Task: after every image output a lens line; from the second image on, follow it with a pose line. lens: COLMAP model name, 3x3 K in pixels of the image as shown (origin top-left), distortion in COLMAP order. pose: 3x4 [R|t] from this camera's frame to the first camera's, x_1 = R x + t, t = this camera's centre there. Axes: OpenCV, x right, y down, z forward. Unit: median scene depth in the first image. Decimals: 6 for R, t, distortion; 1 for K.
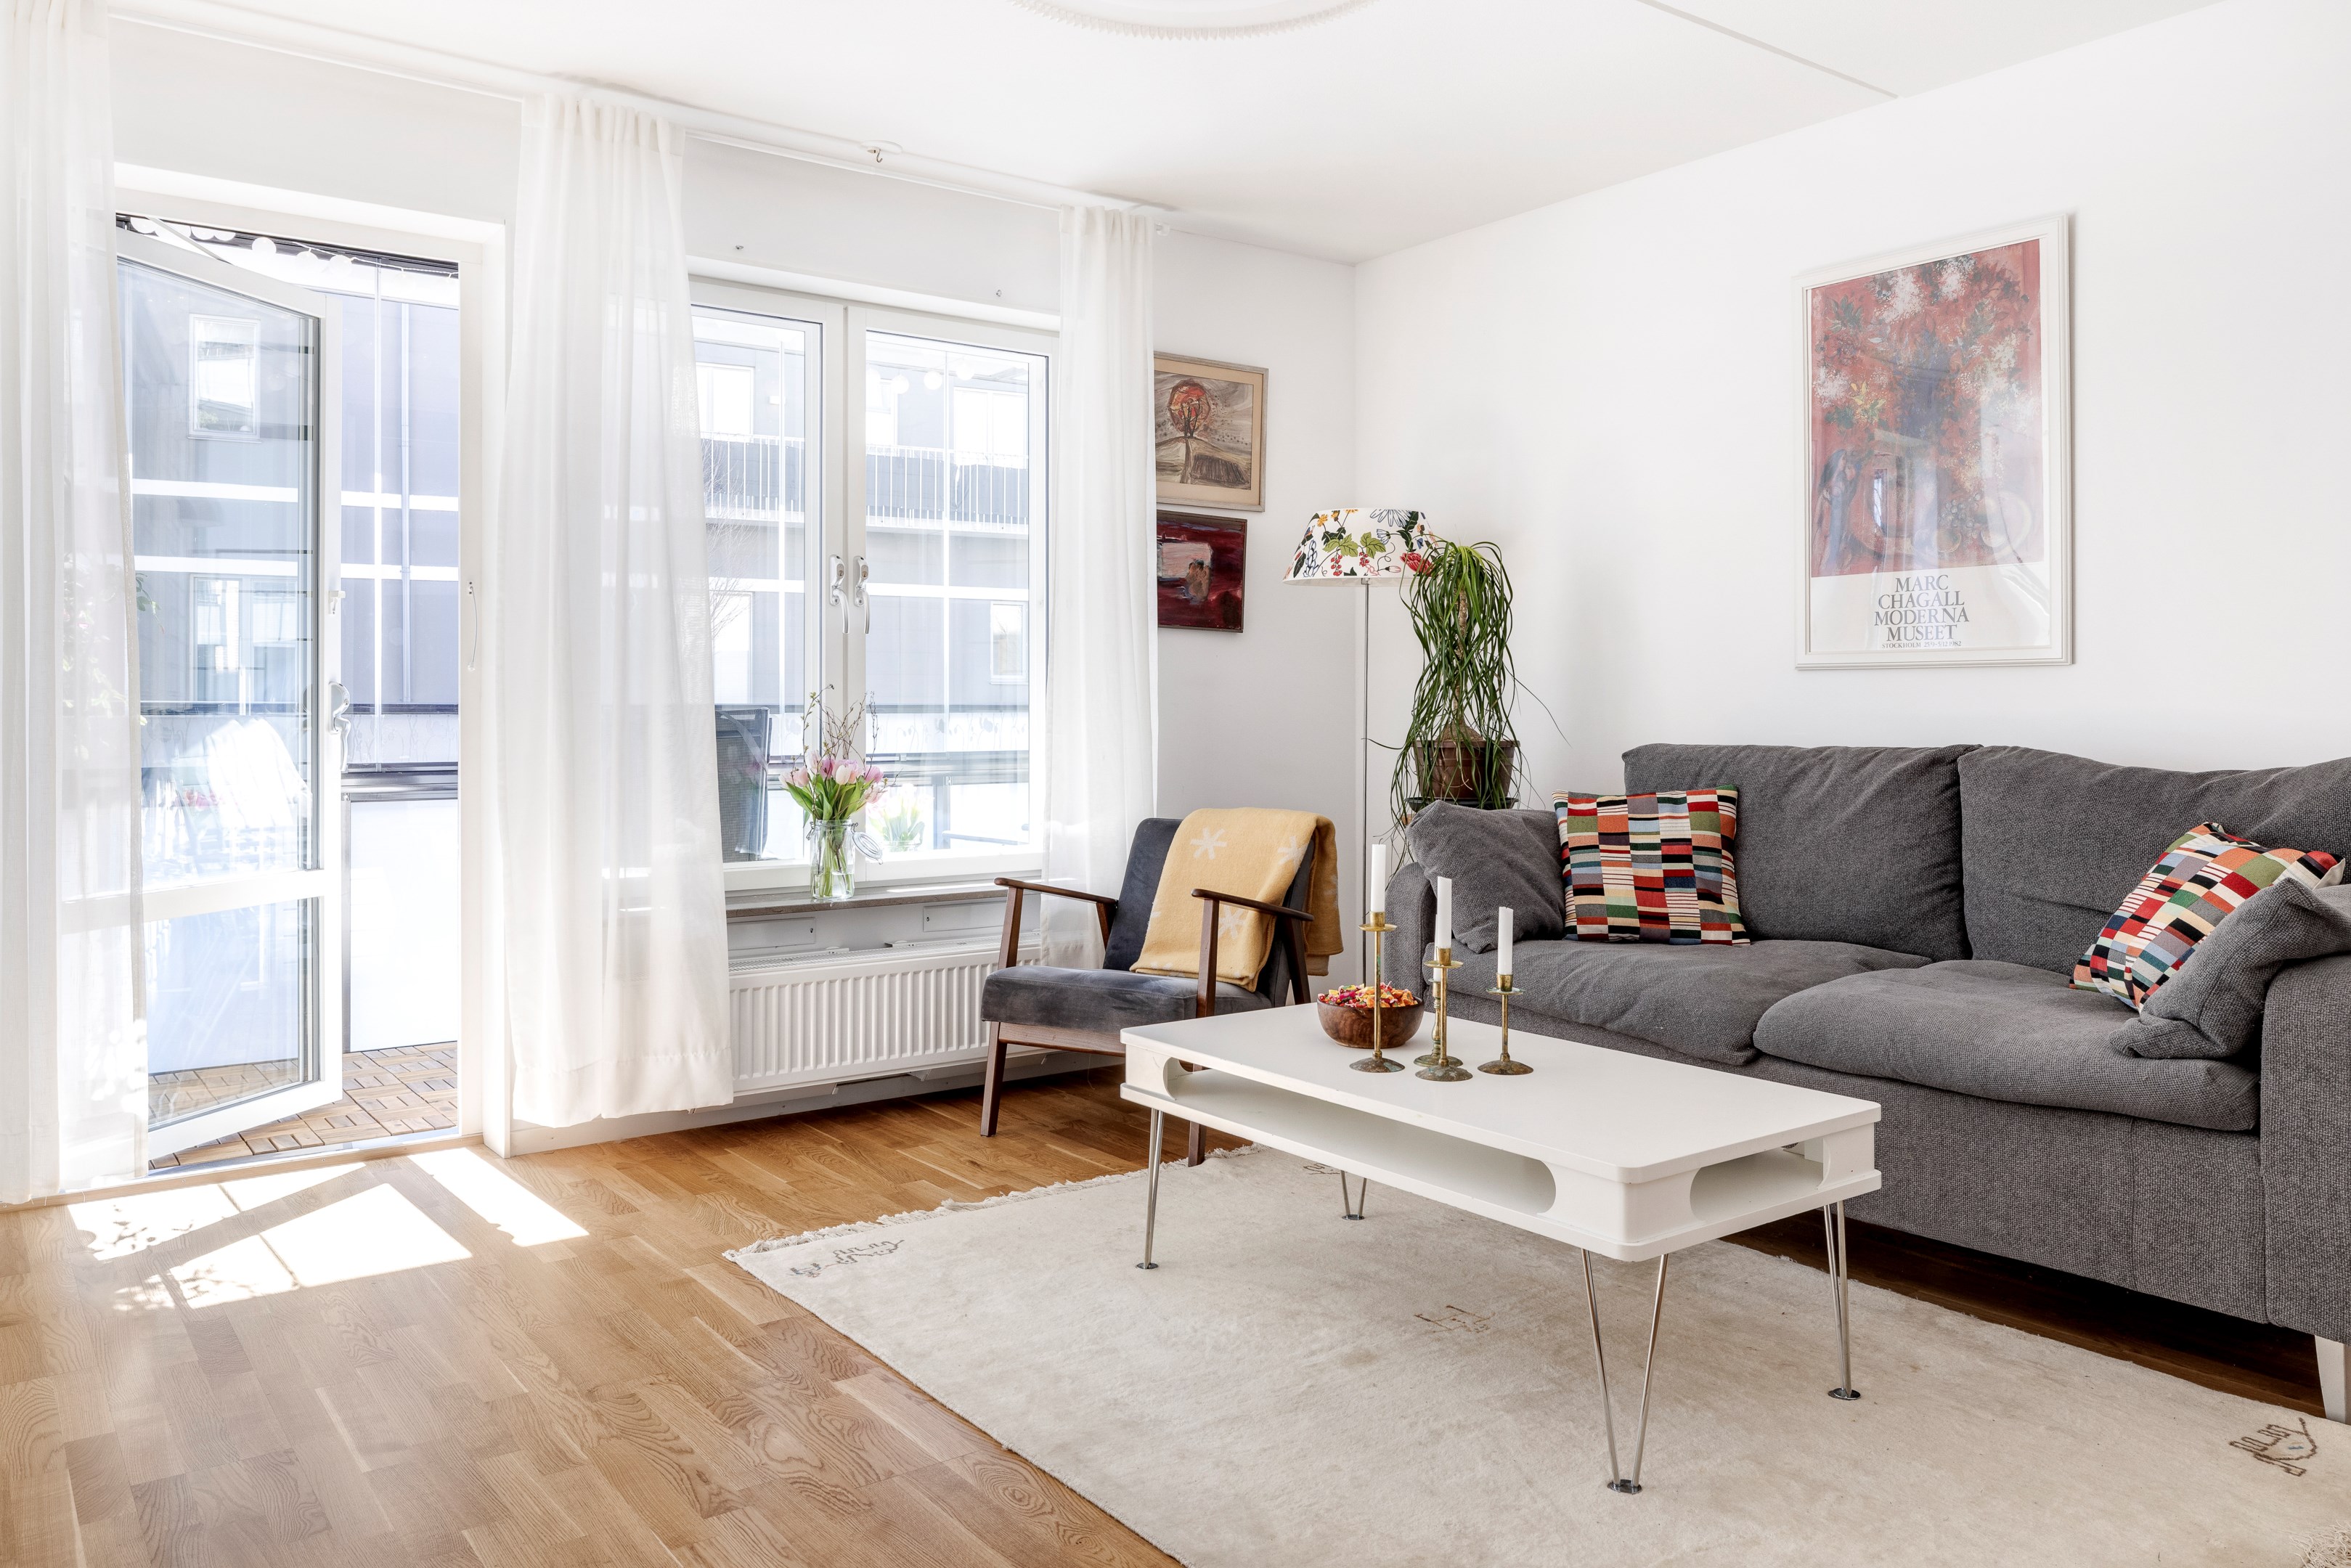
lens RADIAL K [[1712.1, 0, 1189.3], [0, 1712.1, 695.5], [0, 0, 1]] dist [-0.005433, 0.002682]
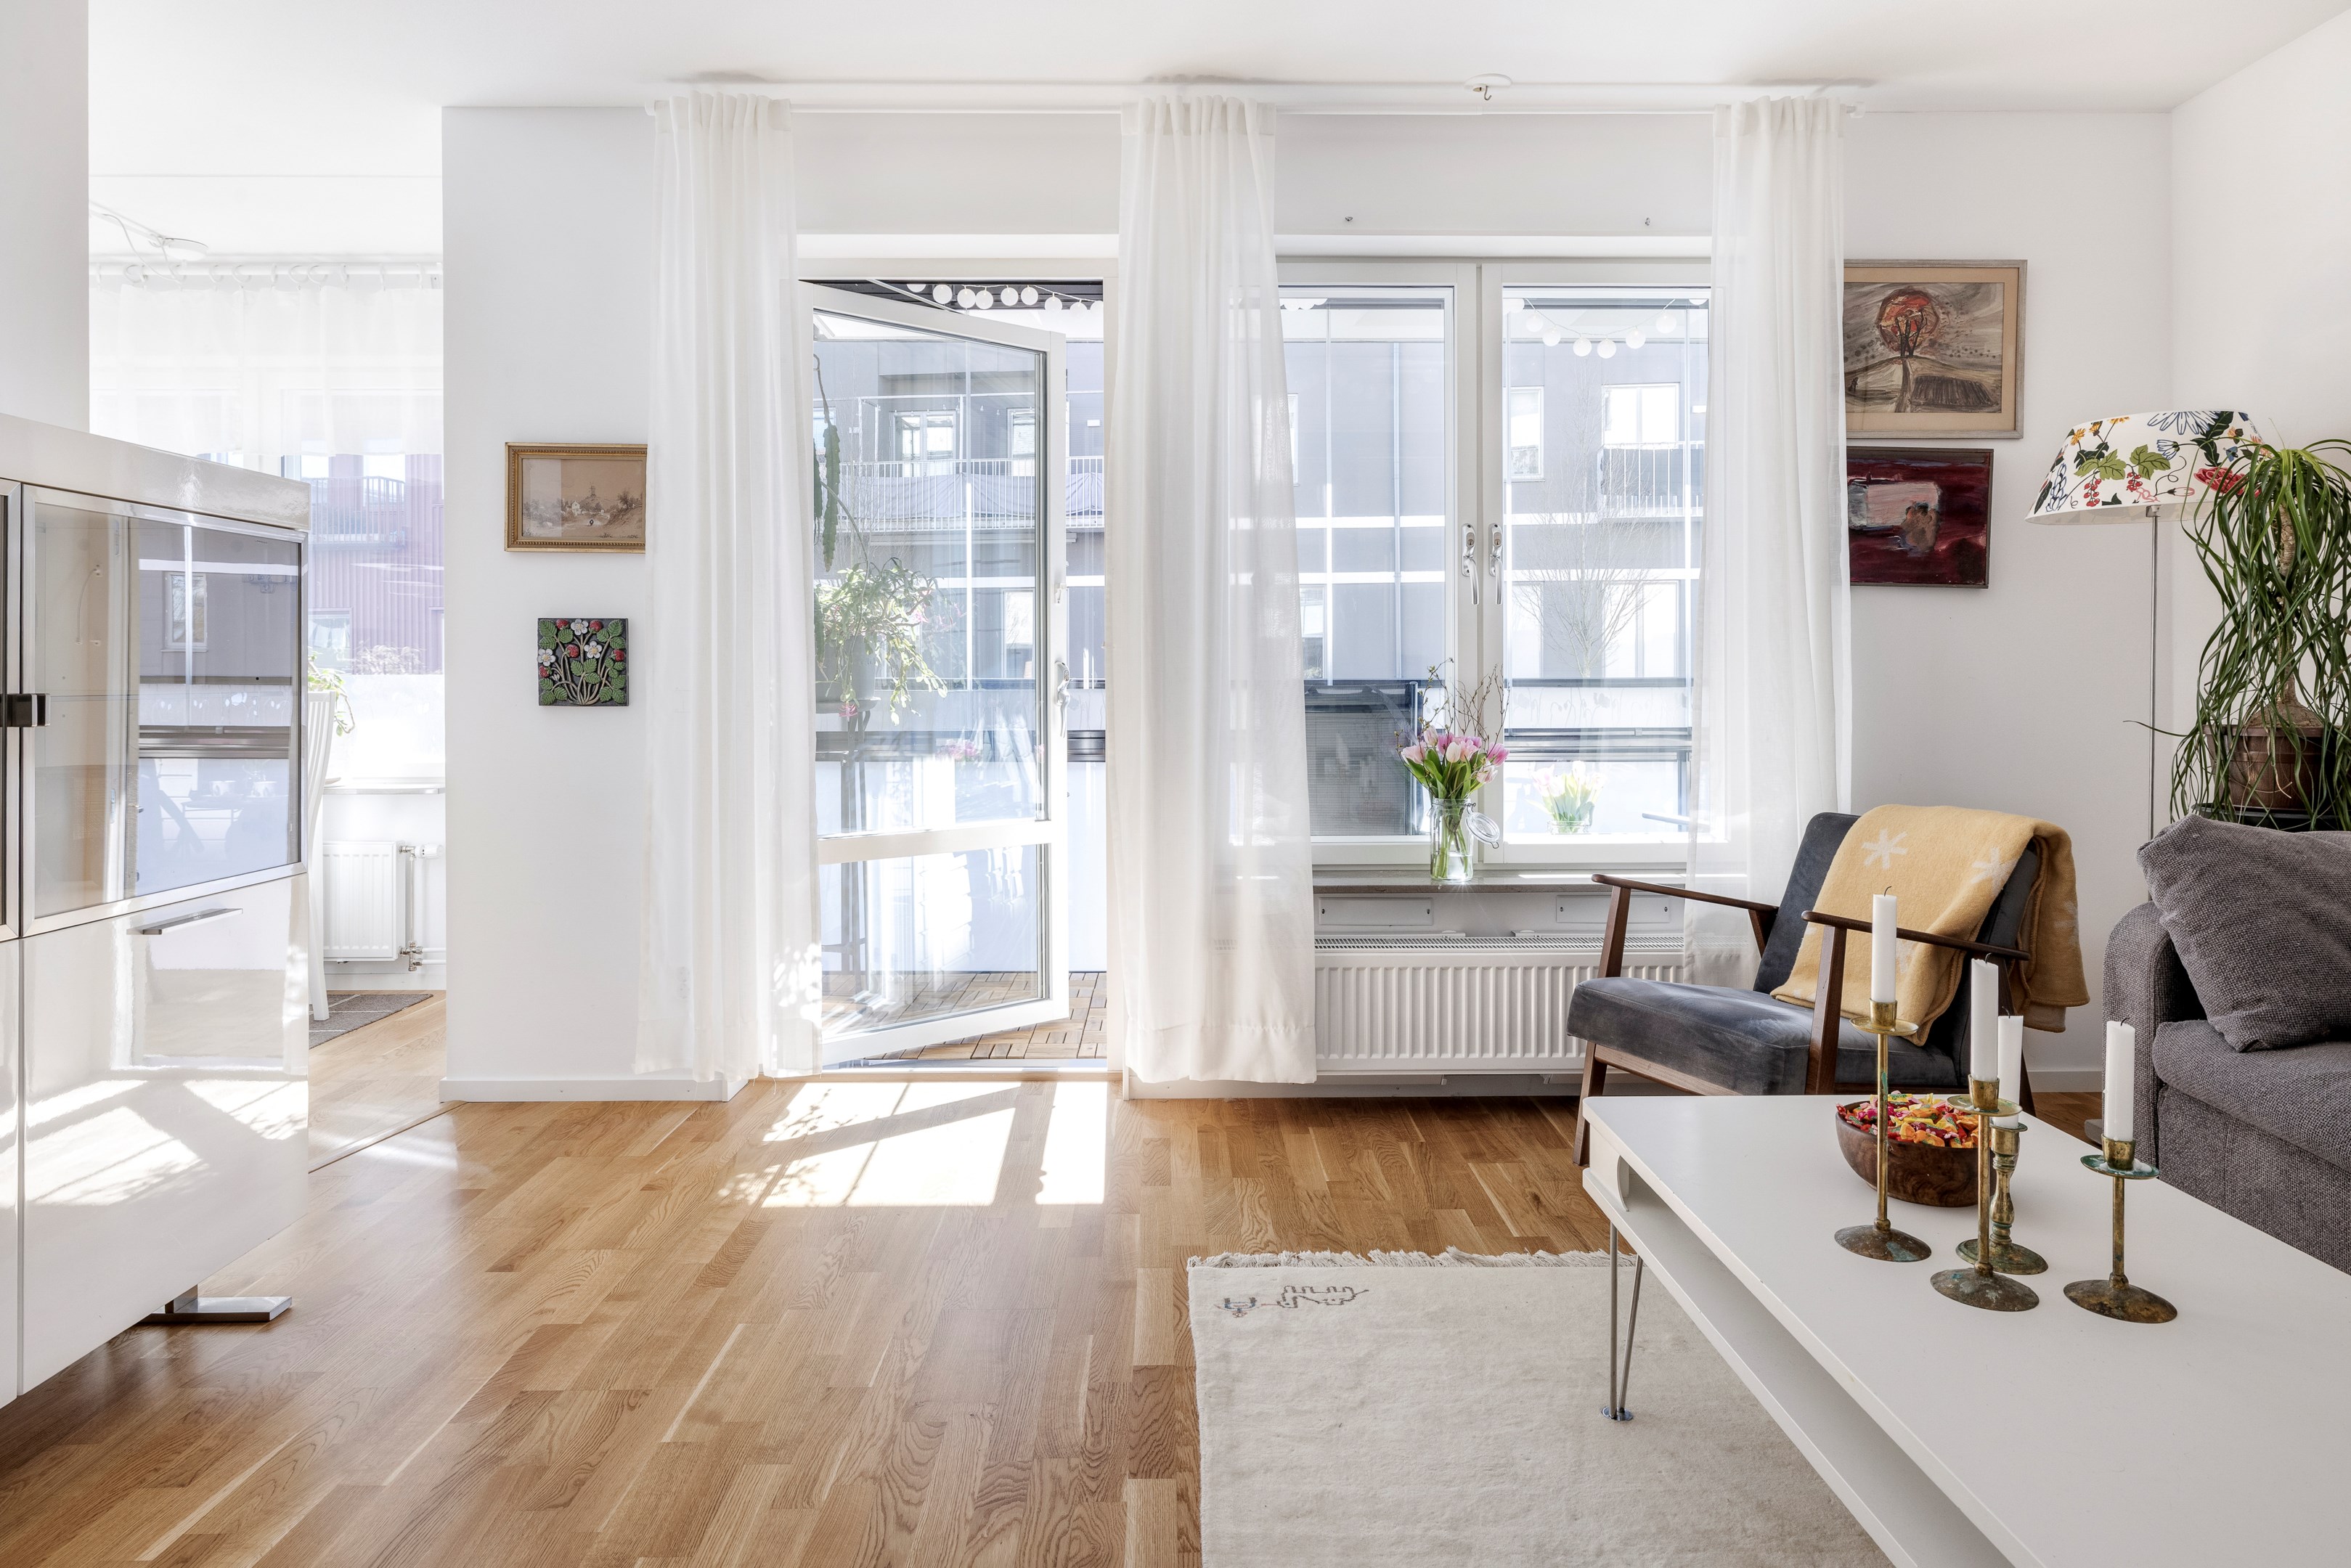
lens RADIAL K [[1401.9, 0, 1165.9], [0, 1401.9, 686.8], [0, 0, 1]] dist [-0.008848, 0.001669]
pose [[0.806468, -0.000908, -0.591277, 0.141800], [0.006946, 0.999944, 0.007939, 0.002766], [0.591237, -0.010509, 0.806430, 0.299158]]
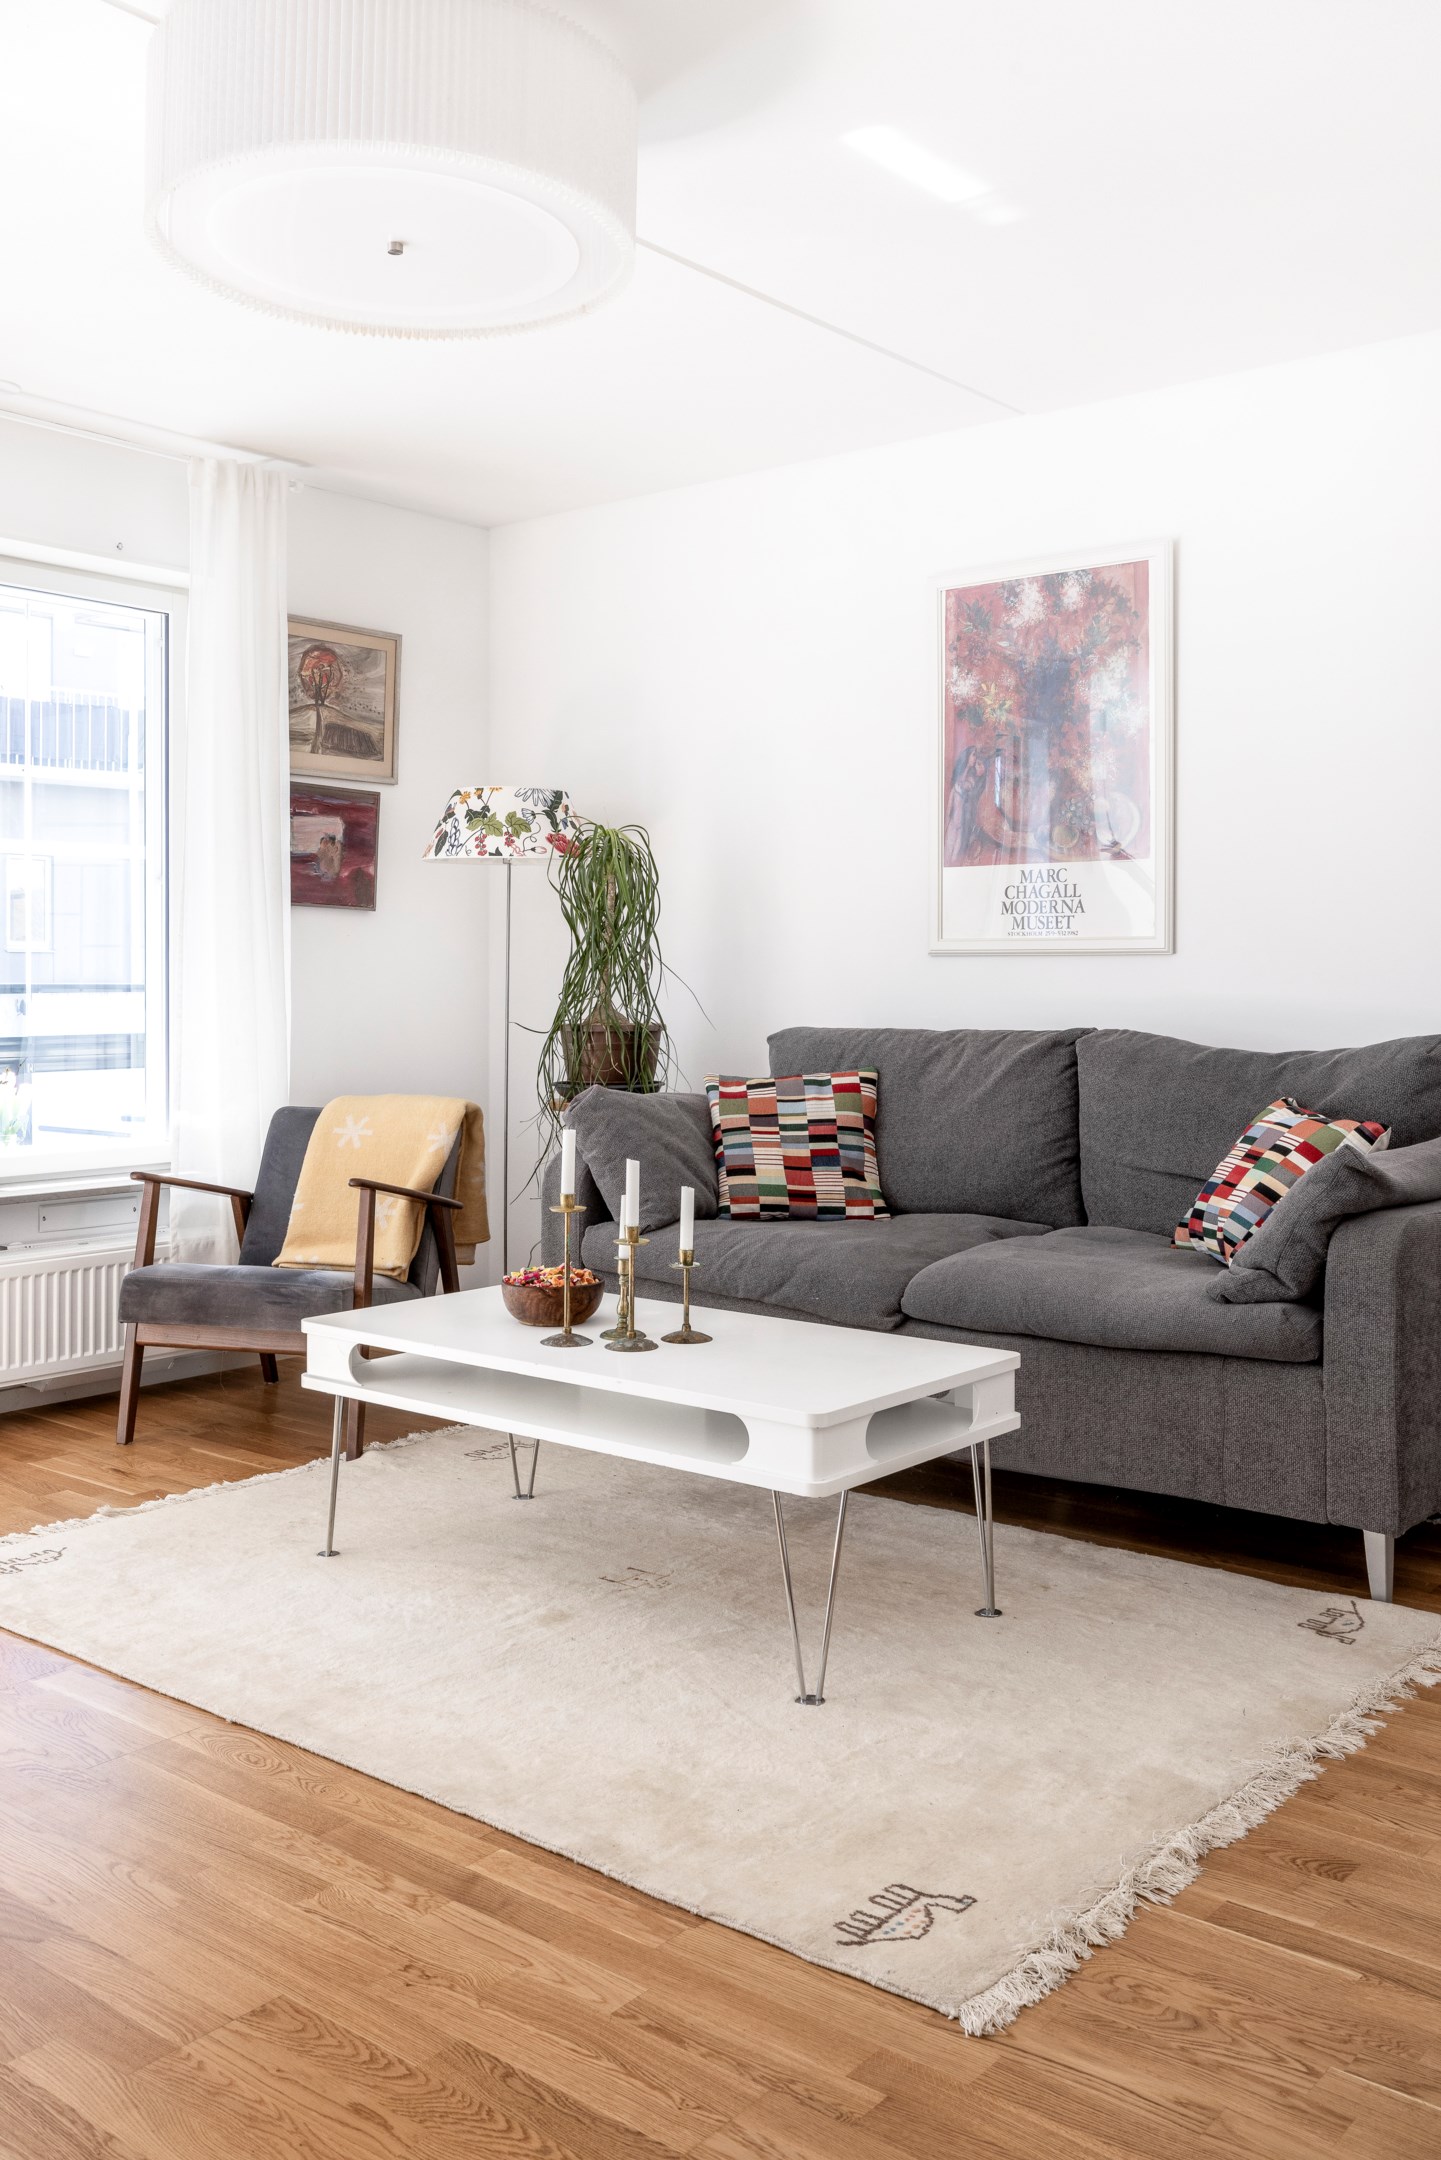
lens RADIAL K [[1919.4, 0, 686.2], [0, 1919.4, 992.7], [0, 0, 1]] dist [-0.004349, 0.018078]
pose [[0.972548, -0.000735, 0.232699, -0.064265], [-0.002808, 0.999885, 0.014894, -0.009813], [-0.232684, -0.015139, 0.972435, -0.107279]]
